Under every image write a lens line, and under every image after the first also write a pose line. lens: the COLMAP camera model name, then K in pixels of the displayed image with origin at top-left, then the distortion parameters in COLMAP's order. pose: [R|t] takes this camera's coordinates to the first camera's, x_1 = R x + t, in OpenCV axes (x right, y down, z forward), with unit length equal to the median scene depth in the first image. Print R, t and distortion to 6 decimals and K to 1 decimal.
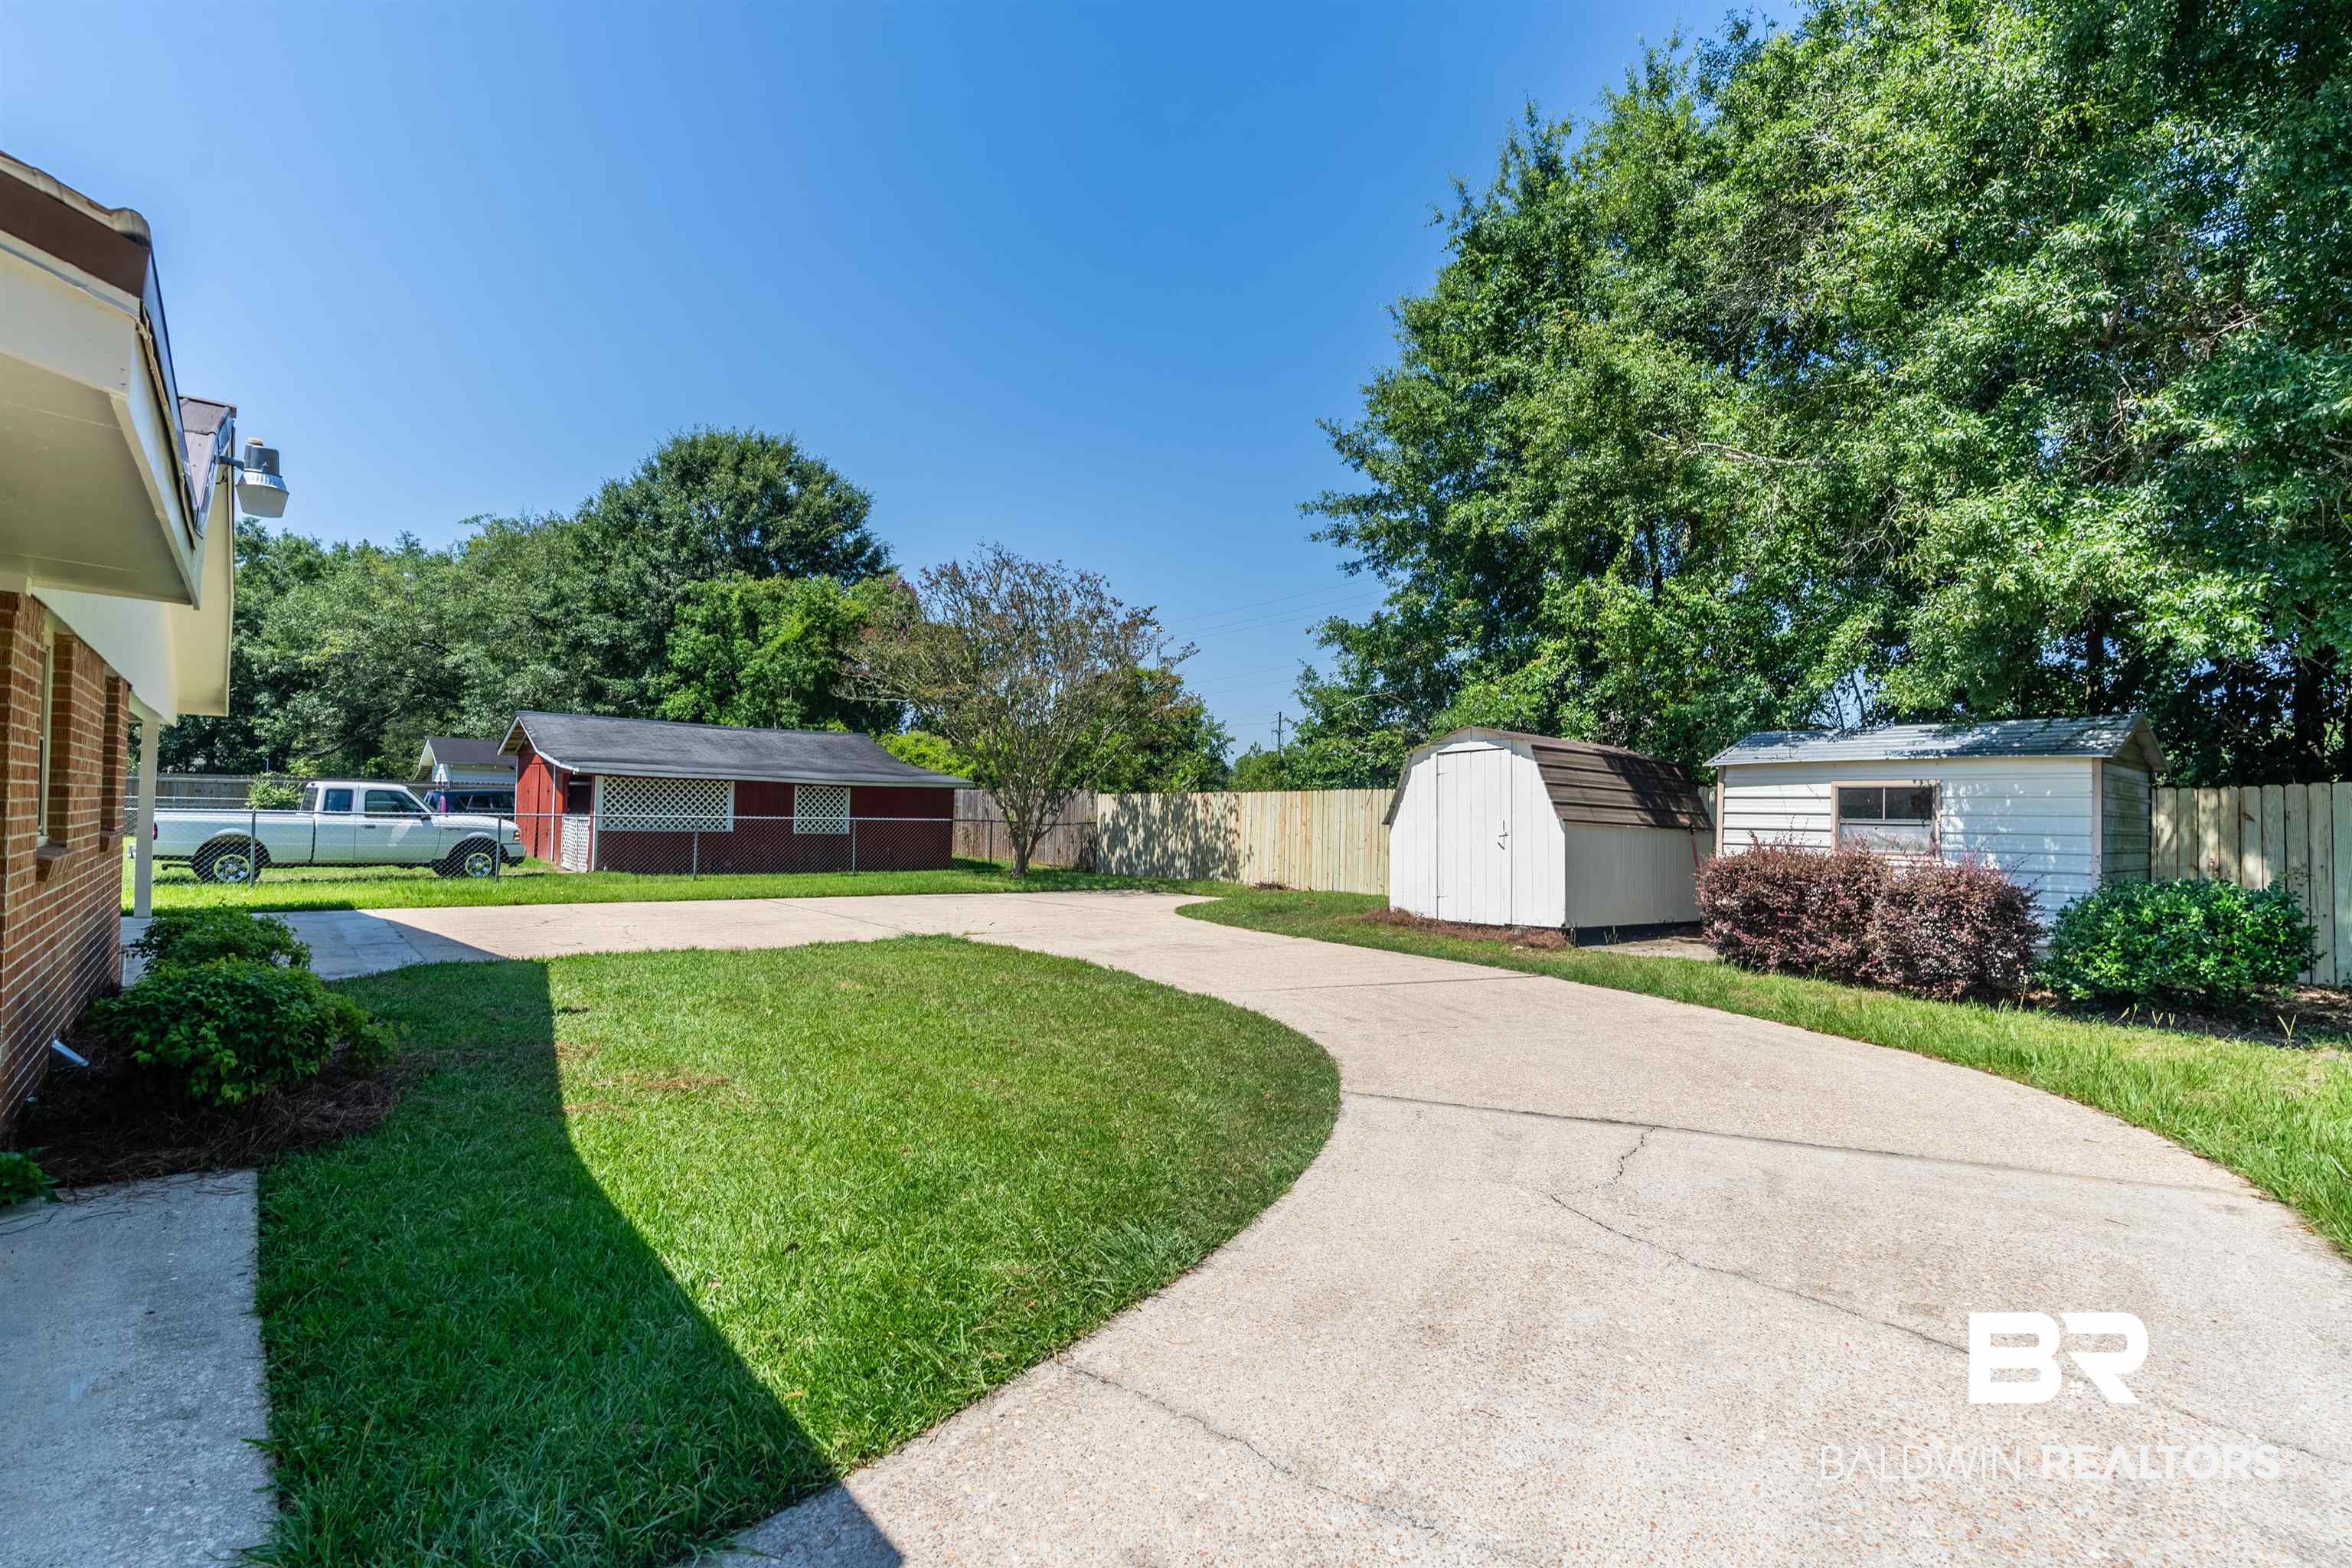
lens RADIAL K [[1108.3, 0, 1168.1], [0, 1108.3, 787.4], [0, 0, 1]] dist [-0.014713, 0.006194]
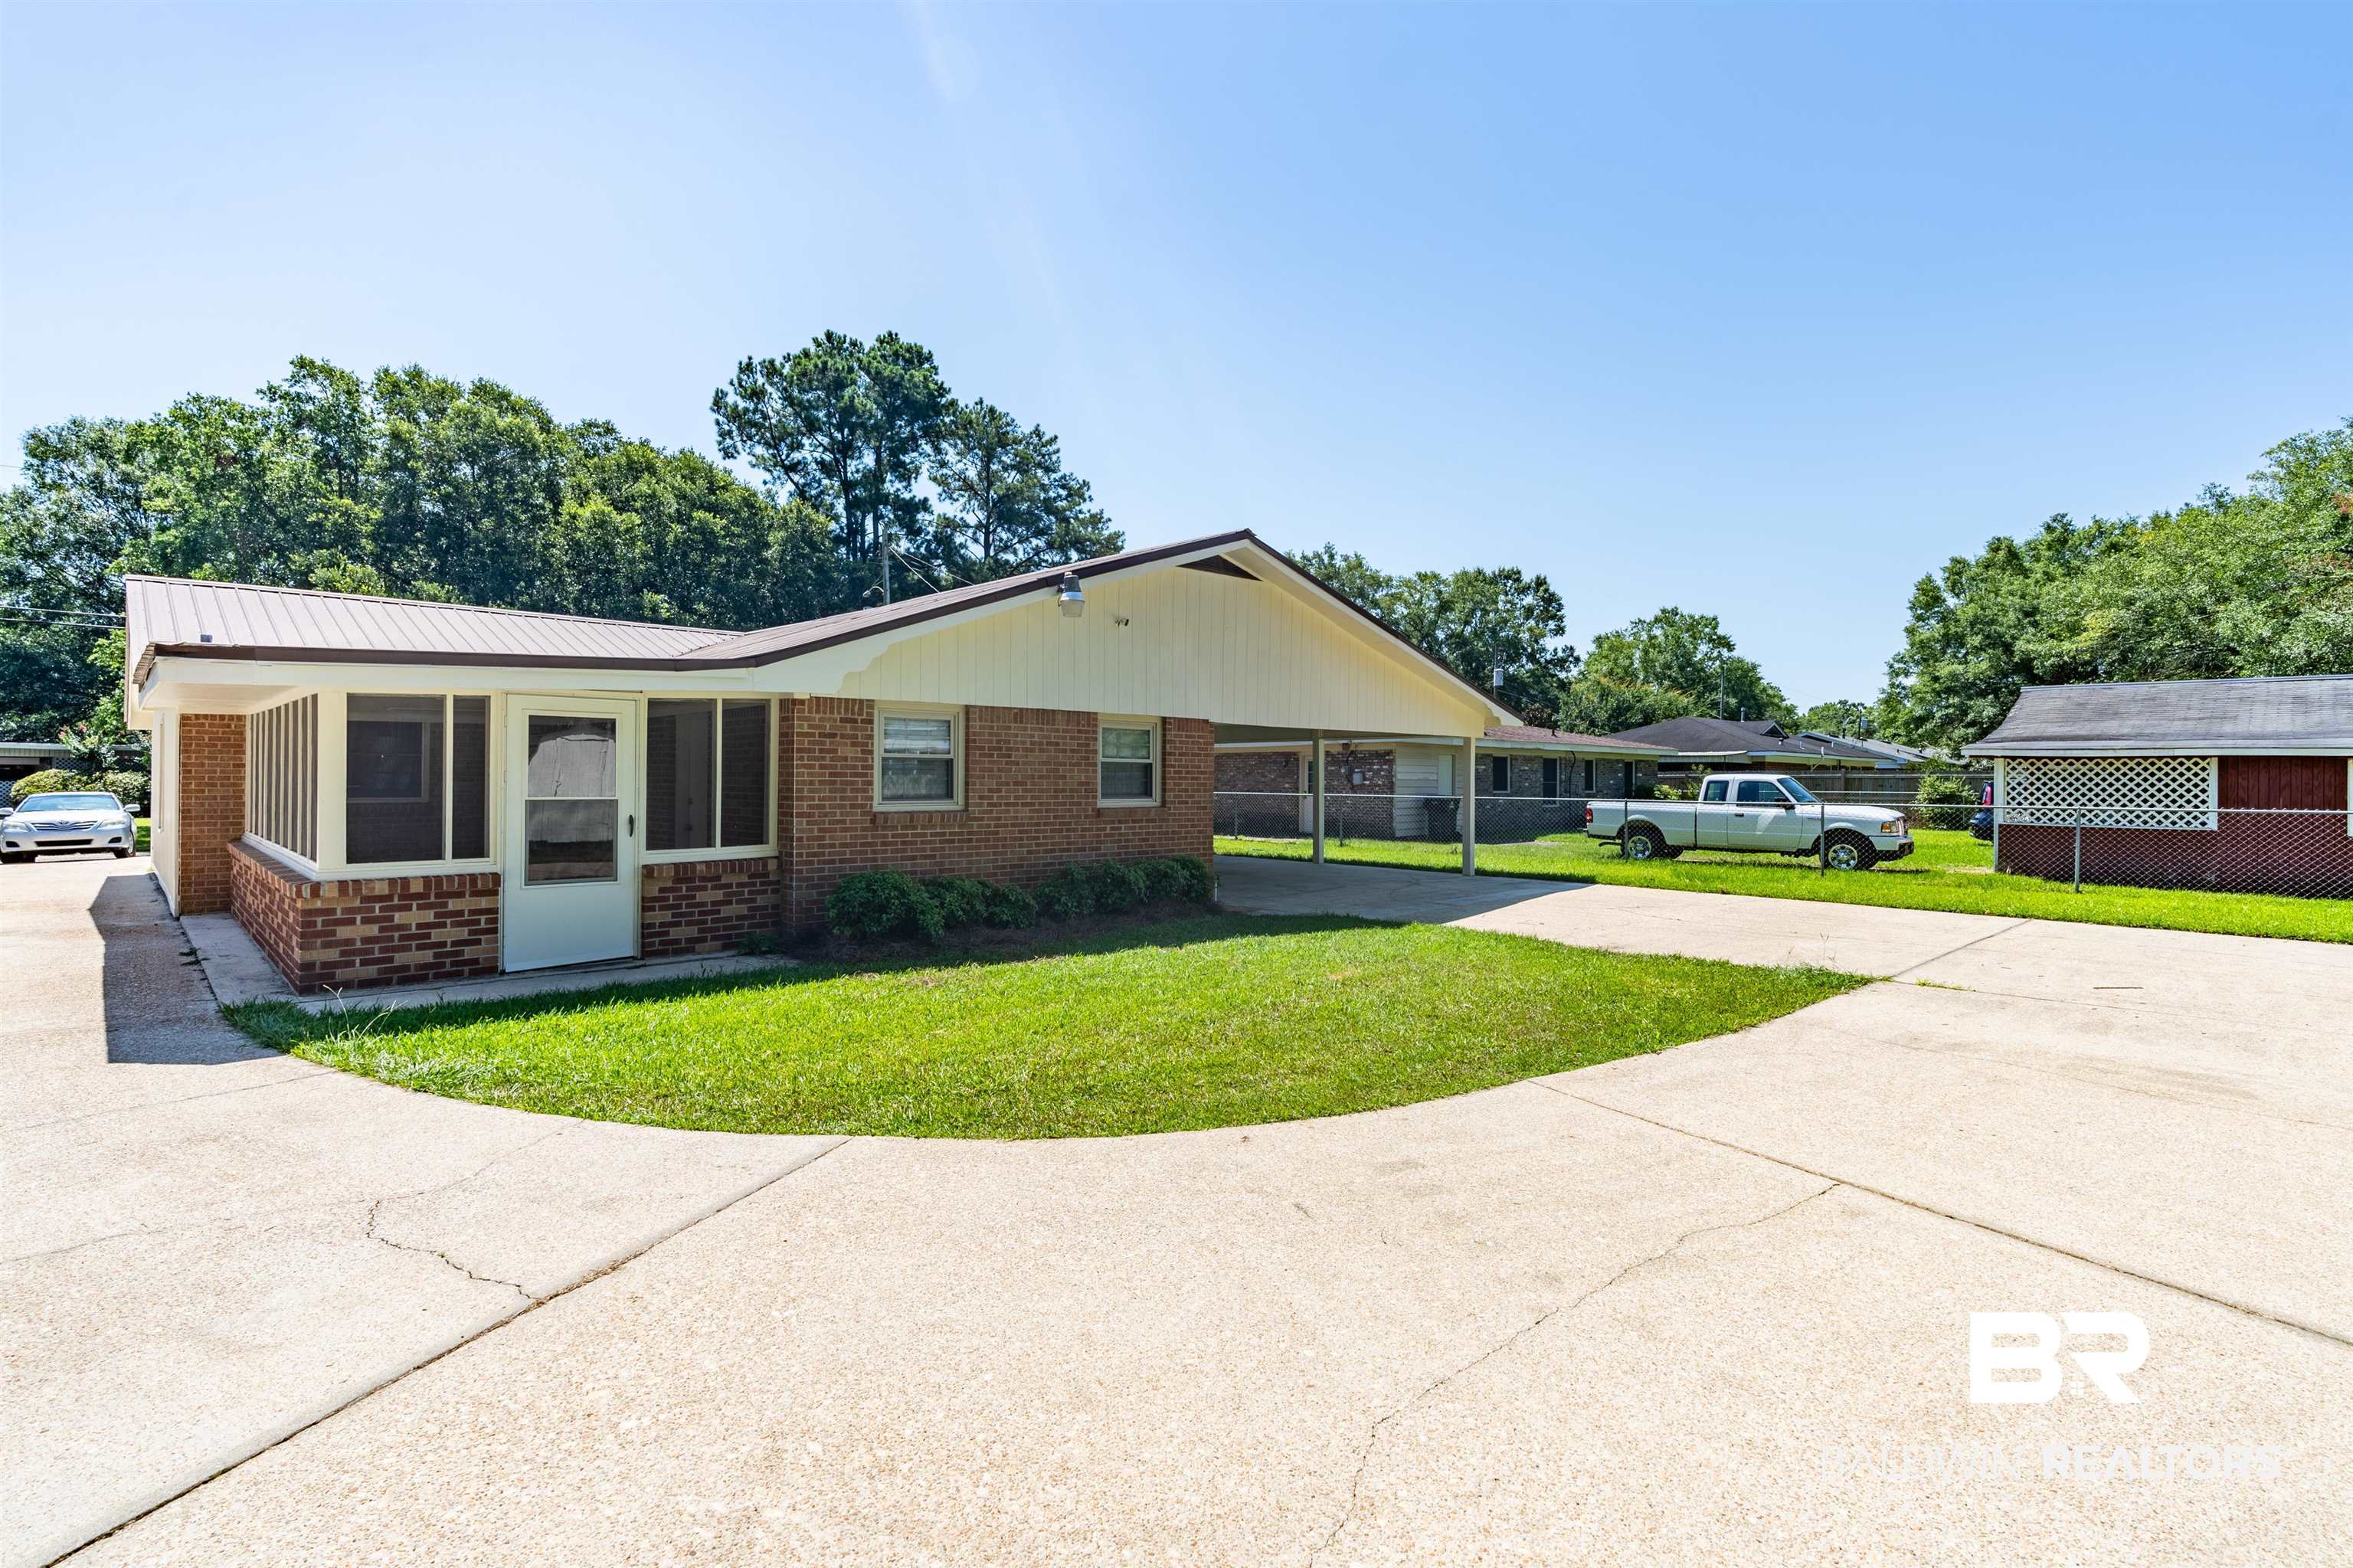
lens RADIAL K [[1108.8, 0, 1170.5], [0, 1108.8, 779.9], [0, 0, 1]] dist [-0.014713, 0.006194]
pose [[0.069128, -0.022996, -0.997343, 0.476697], [0.016463, 0.999624, -0.021908, 0.024847], [0.997472, -0.014904, 0.069481, 0.589222]]
